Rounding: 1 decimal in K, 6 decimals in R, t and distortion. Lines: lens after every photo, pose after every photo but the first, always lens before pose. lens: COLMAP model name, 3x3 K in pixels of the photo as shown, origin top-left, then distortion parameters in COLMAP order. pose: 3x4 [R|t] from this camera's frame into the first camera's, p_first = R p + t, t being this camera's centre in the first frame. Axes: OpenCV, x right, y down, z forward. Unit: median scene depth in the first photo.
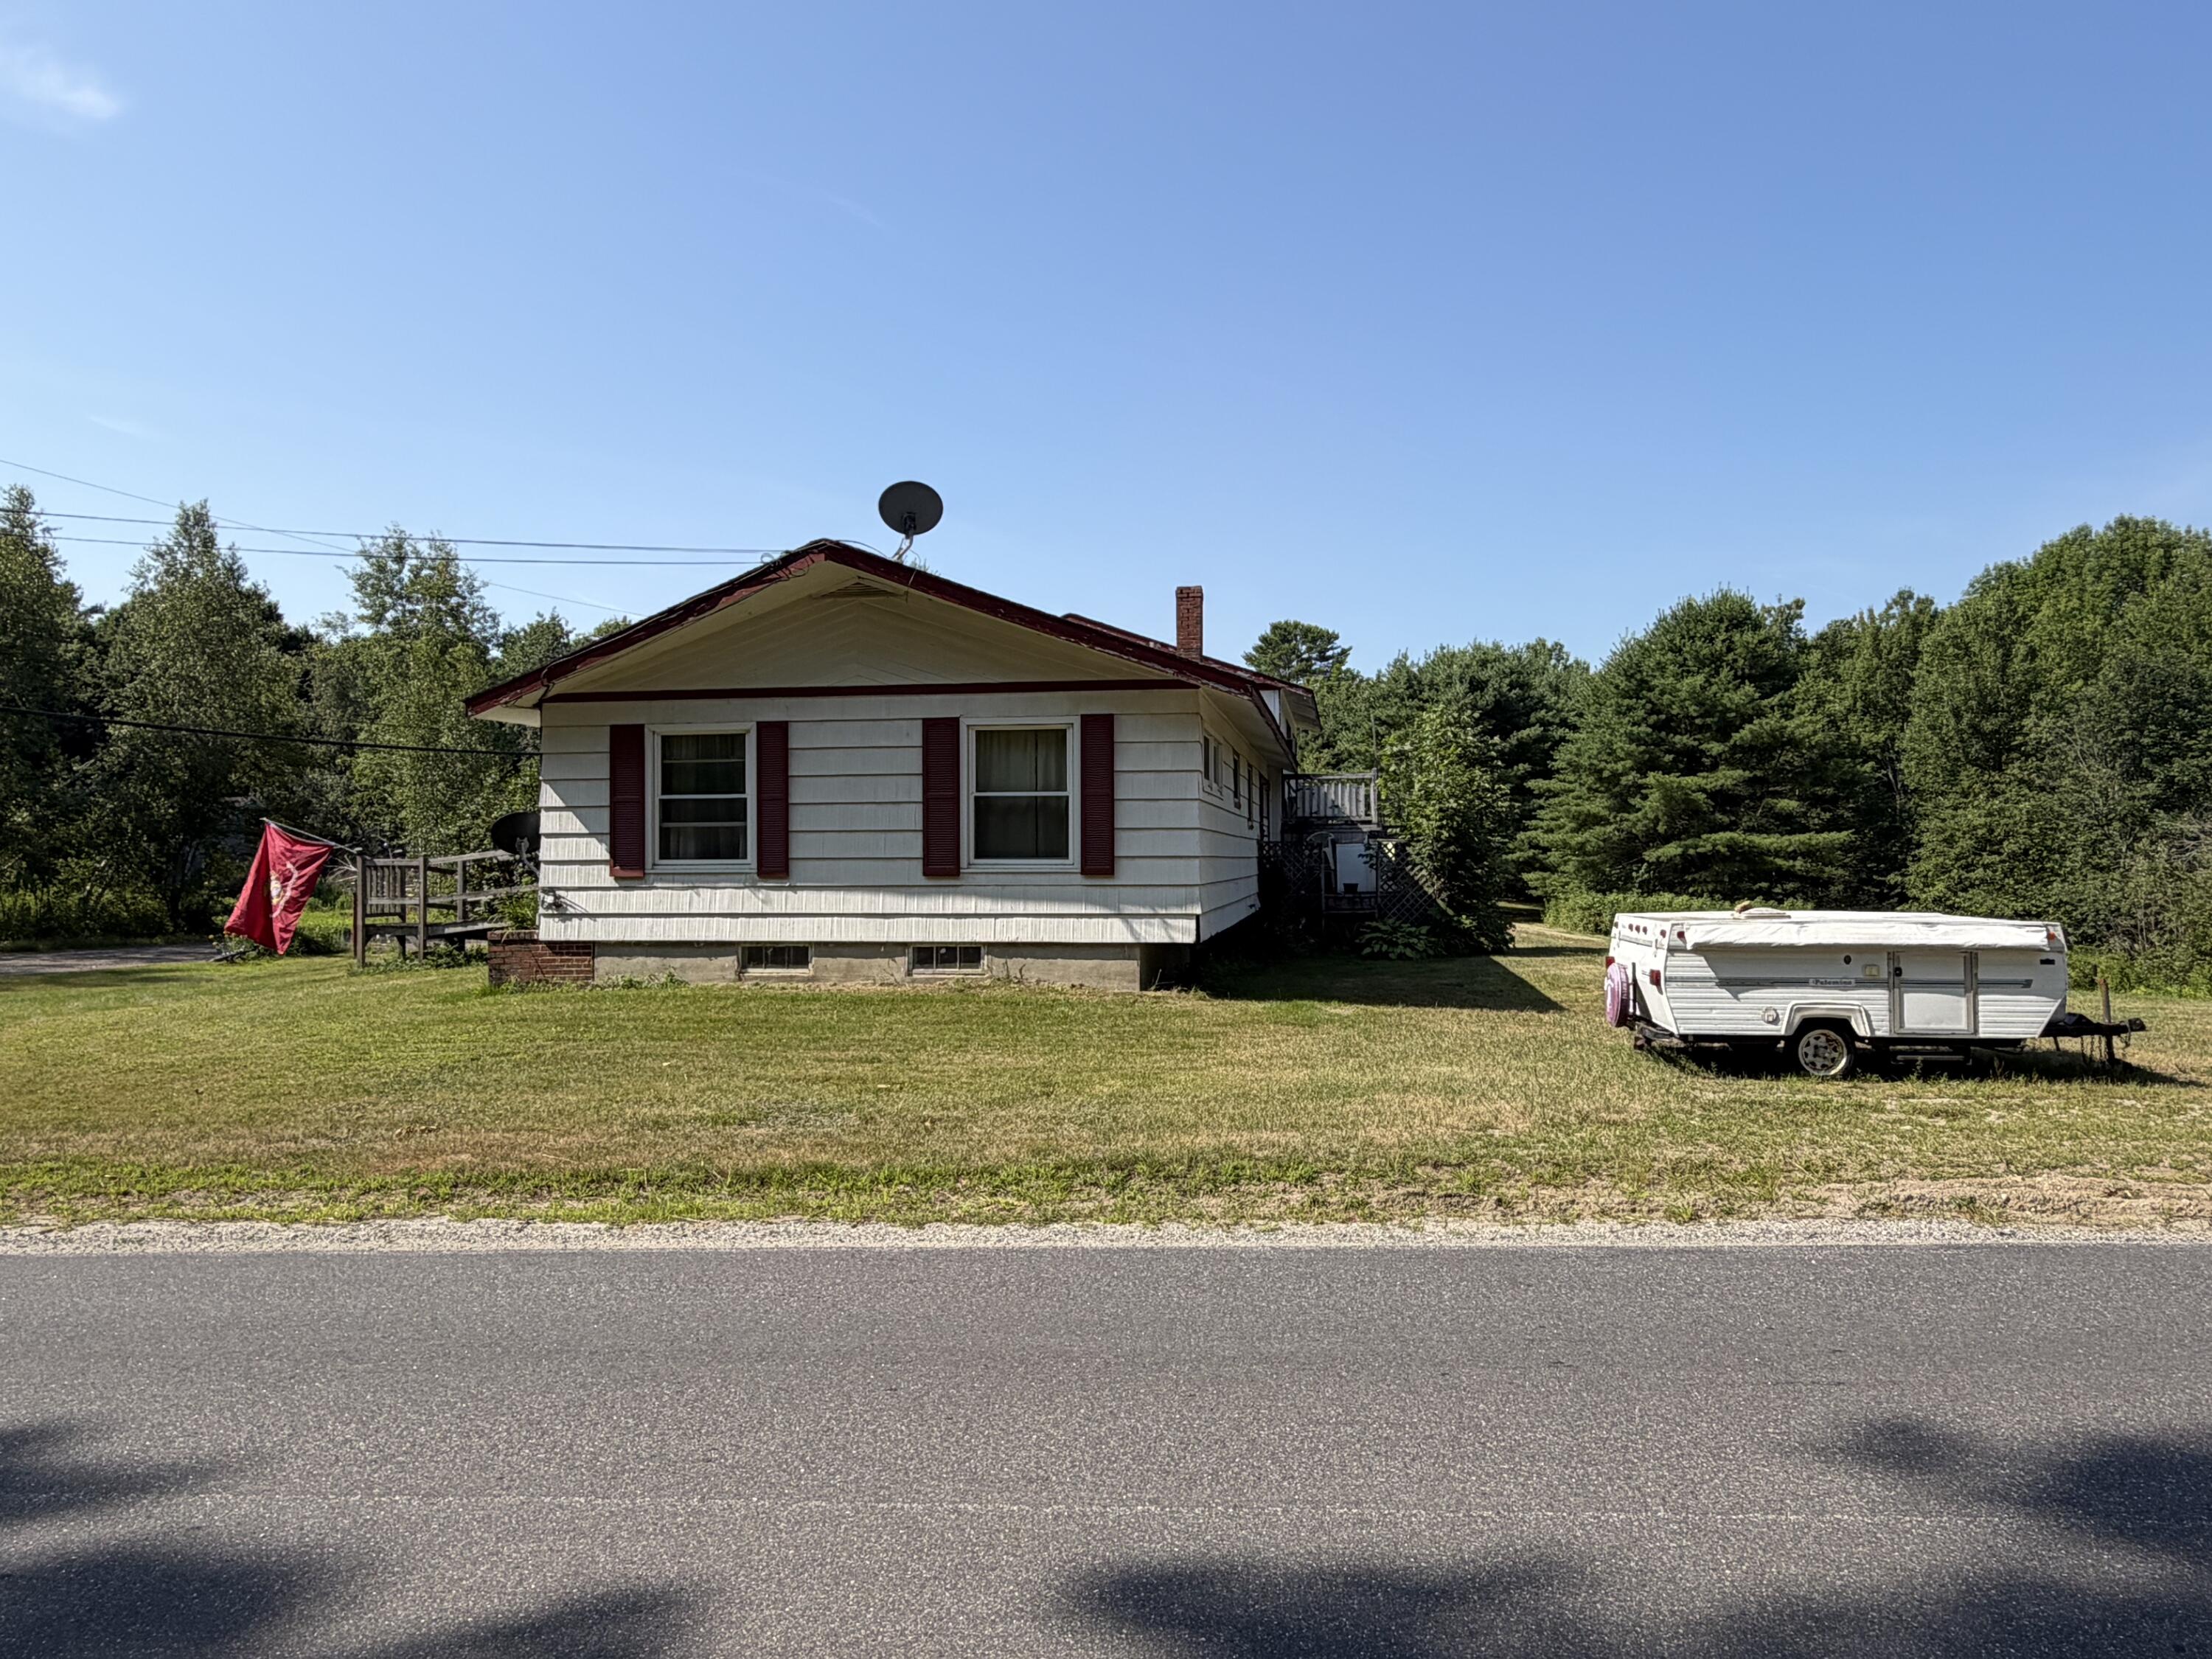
lens RADIAL K [[1517.3, 0, 1101.5], [0, 1517.3, 841.0], [0, 0, 1]] dist [-0.008539, 0.021183]
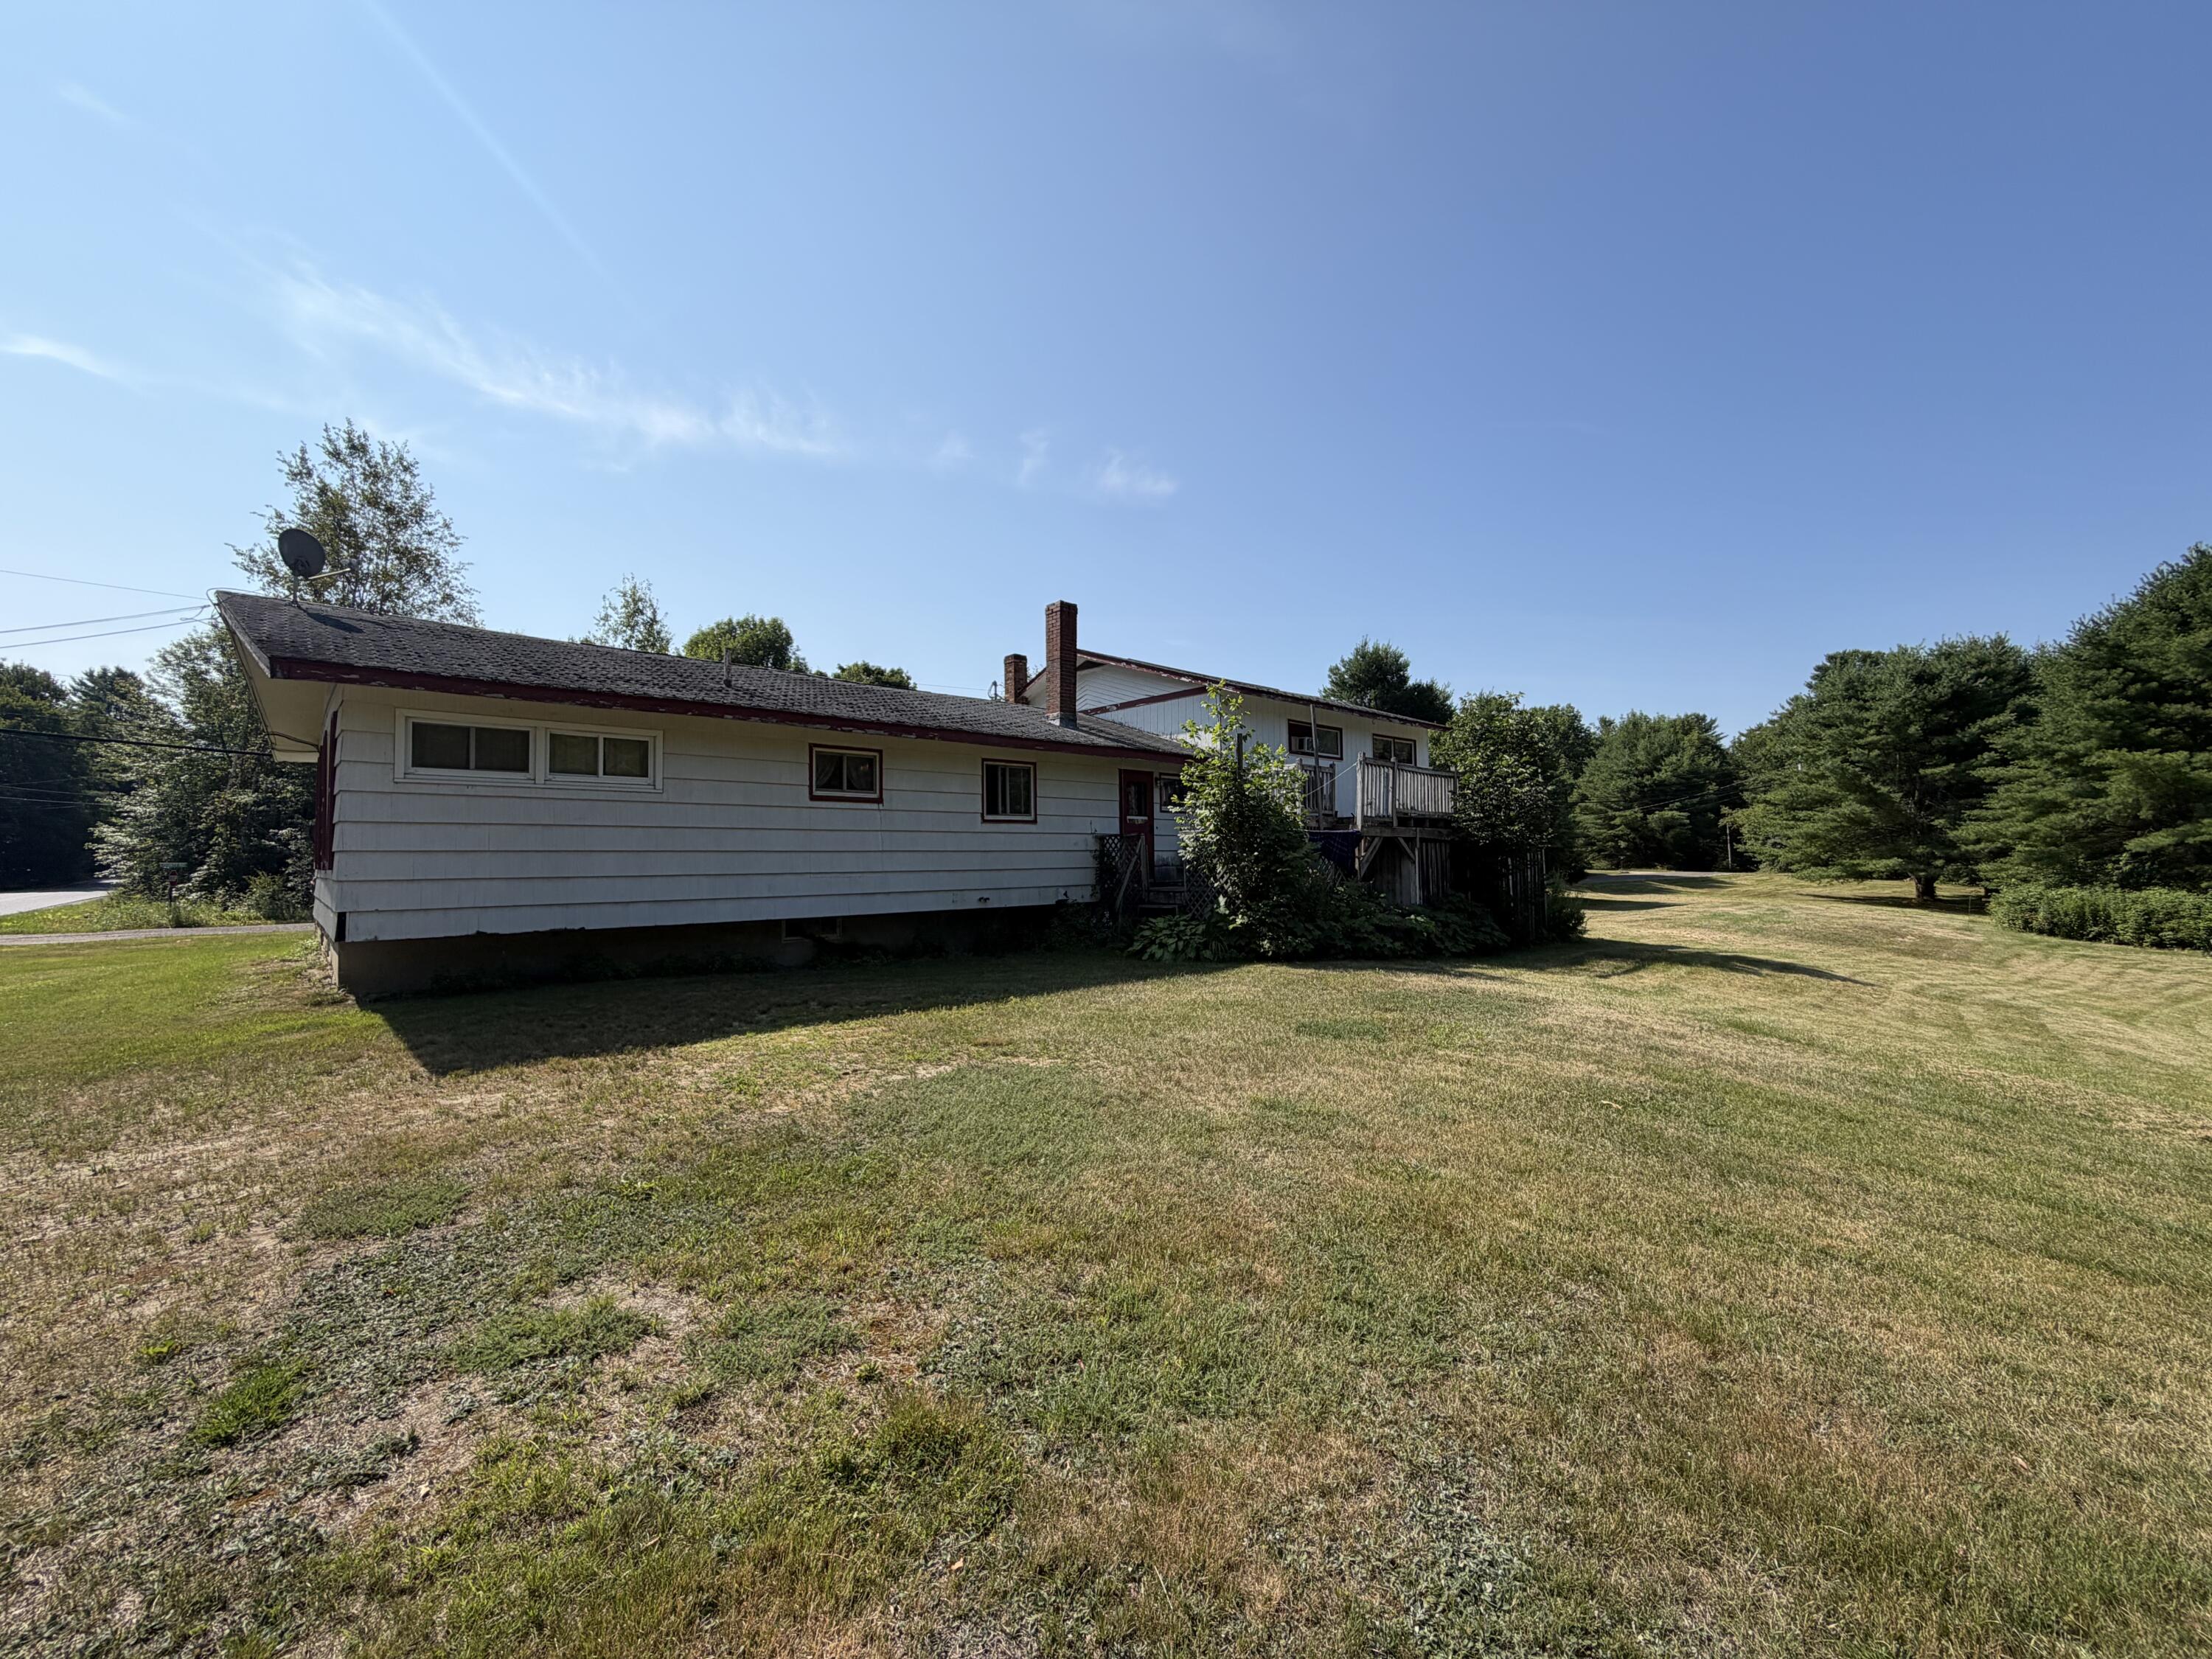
lens RADIAL K [[875.5, 0, 1093.0], [0, 875.5, 836.0], [0, 0, 1]] dist [0.000626, 0.000063]
pose [[0.782540, -0.014507, -0.622432, 0.665181], [0.010809, 0.999894, -0.009715, 0.009429], [0.622507, 0.000874, 0.782614, 0.730208]]
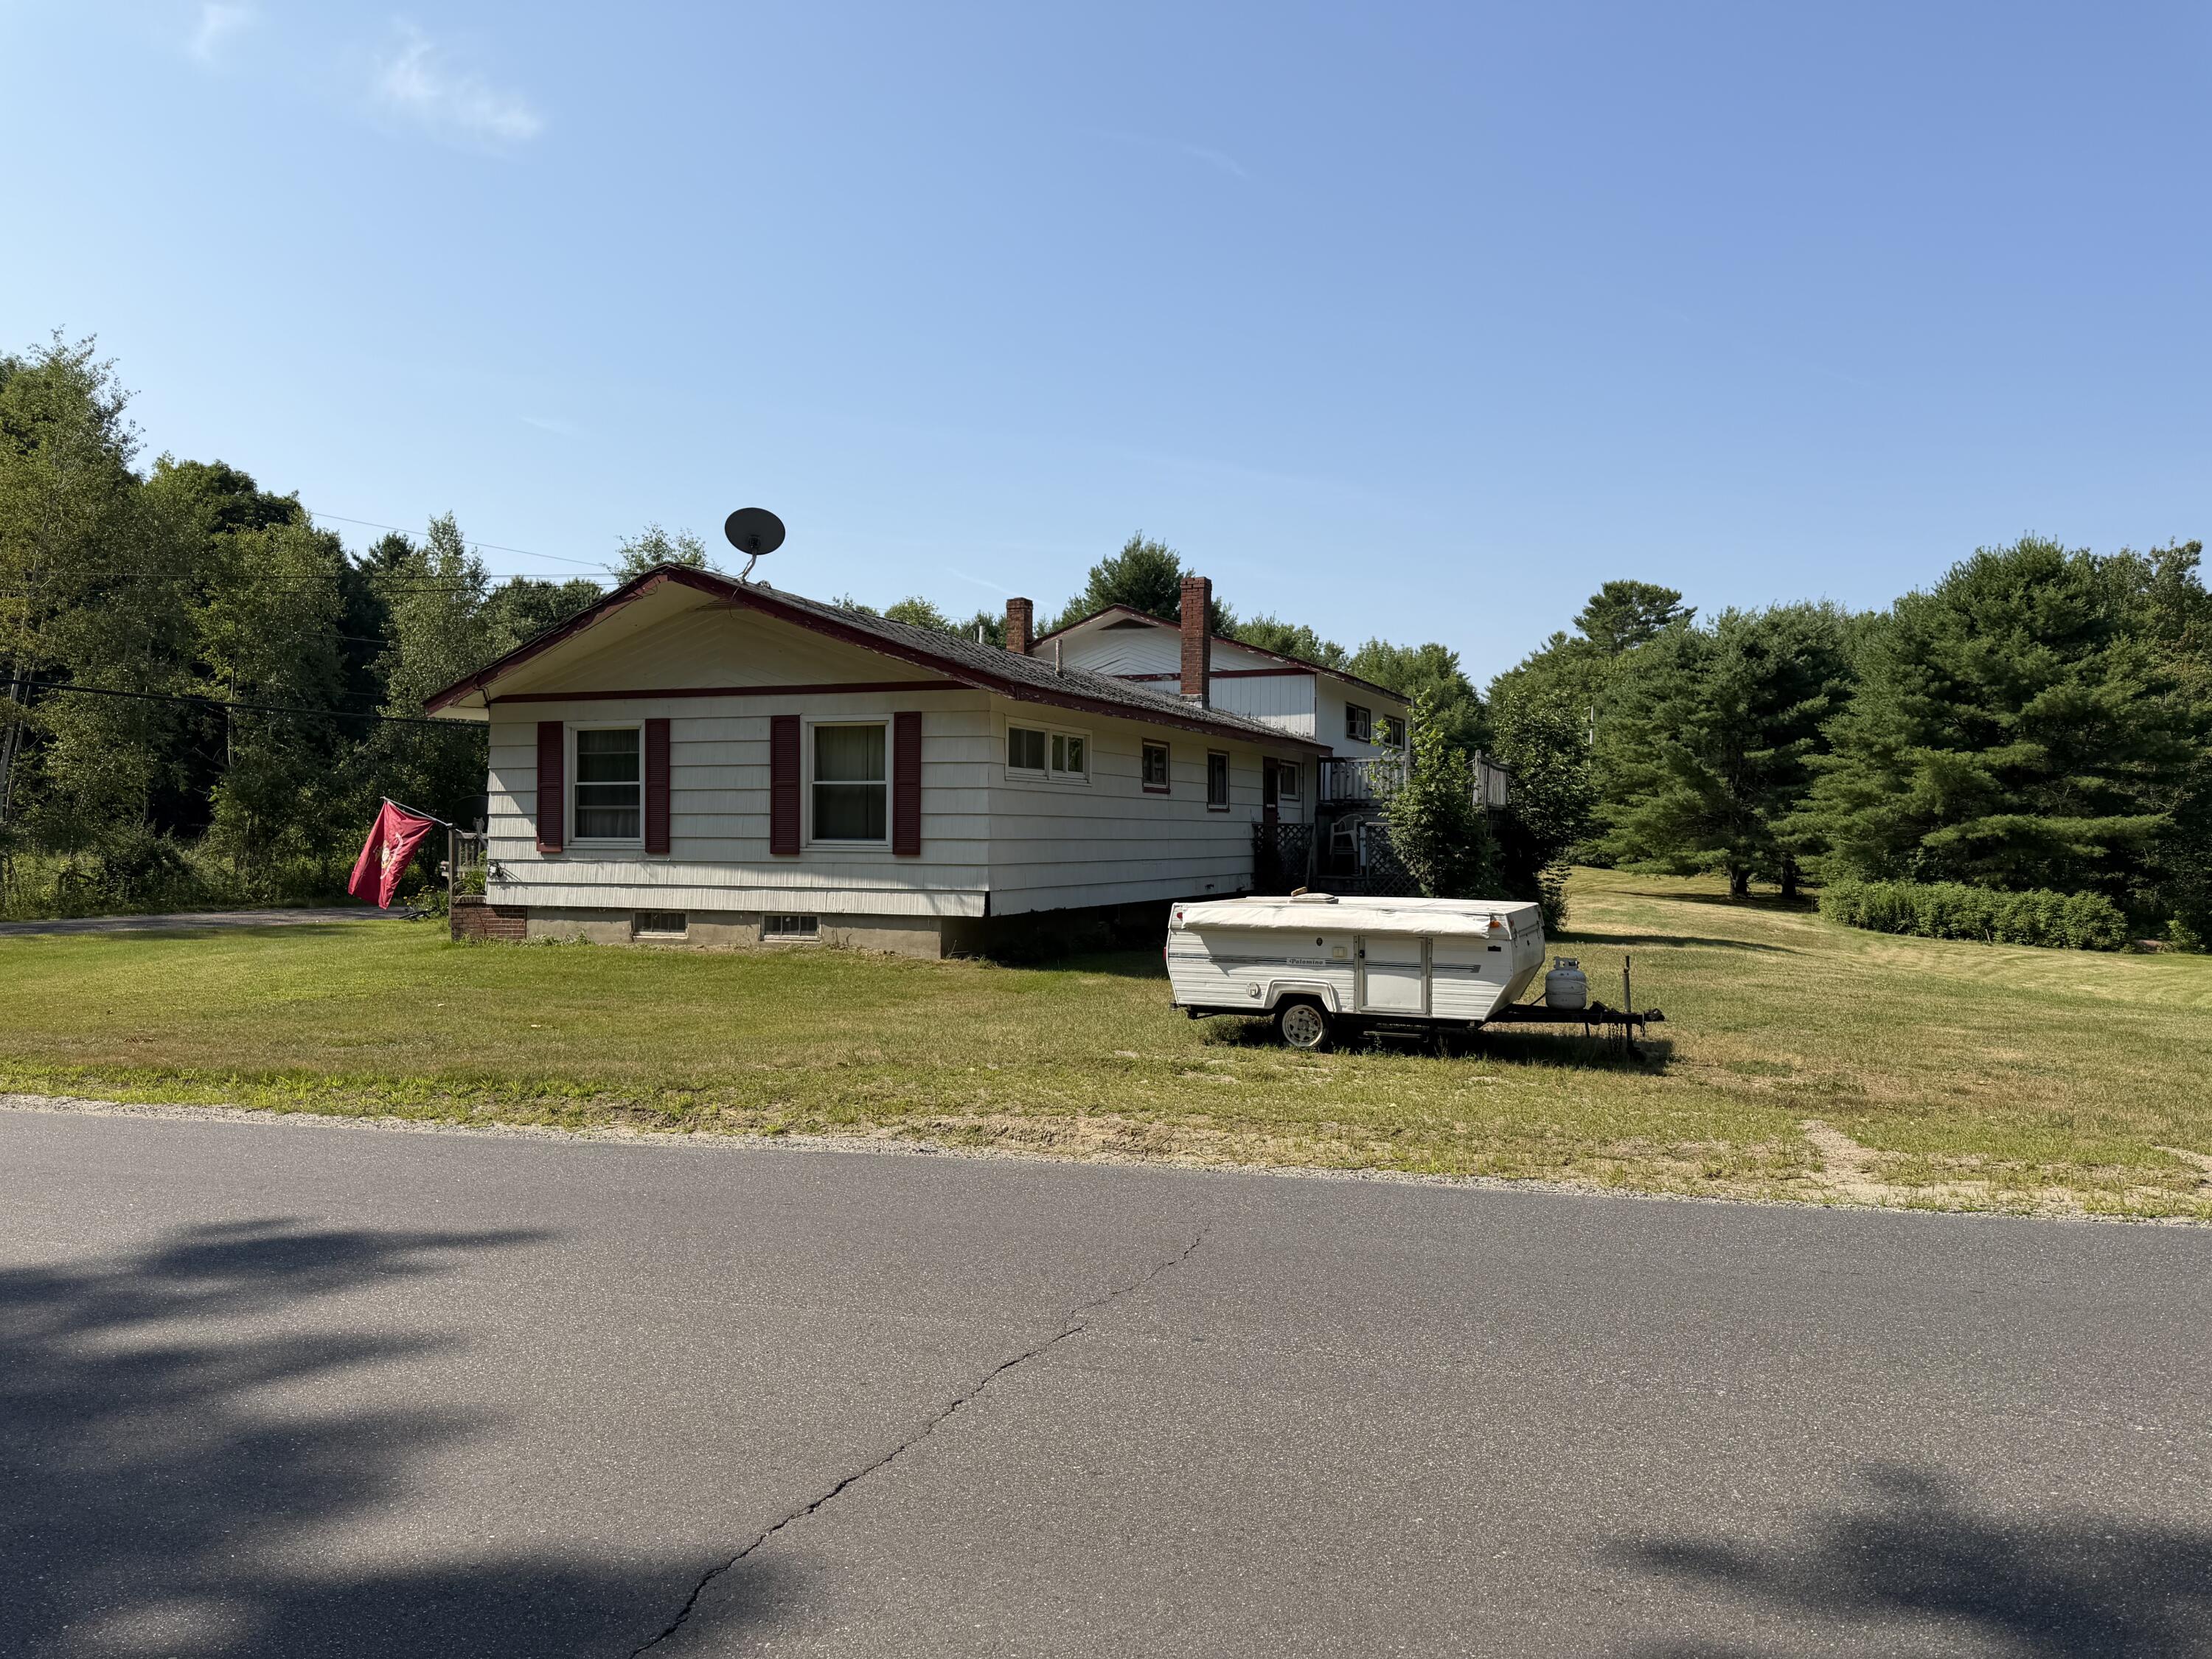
lens RADIAL K [[1566.6, 0, 1113.1], [0, 1566.6, 835.0], [0, 0, 1]] dist [0.076719, -0.075514]
pose [[0.972197, 0.010312, -0.233936, 0.366107], [-0.007326, 0.999880, 0.013631, -0.008132], [0.234049, -0.011539, 0.972156, -0.082584]]
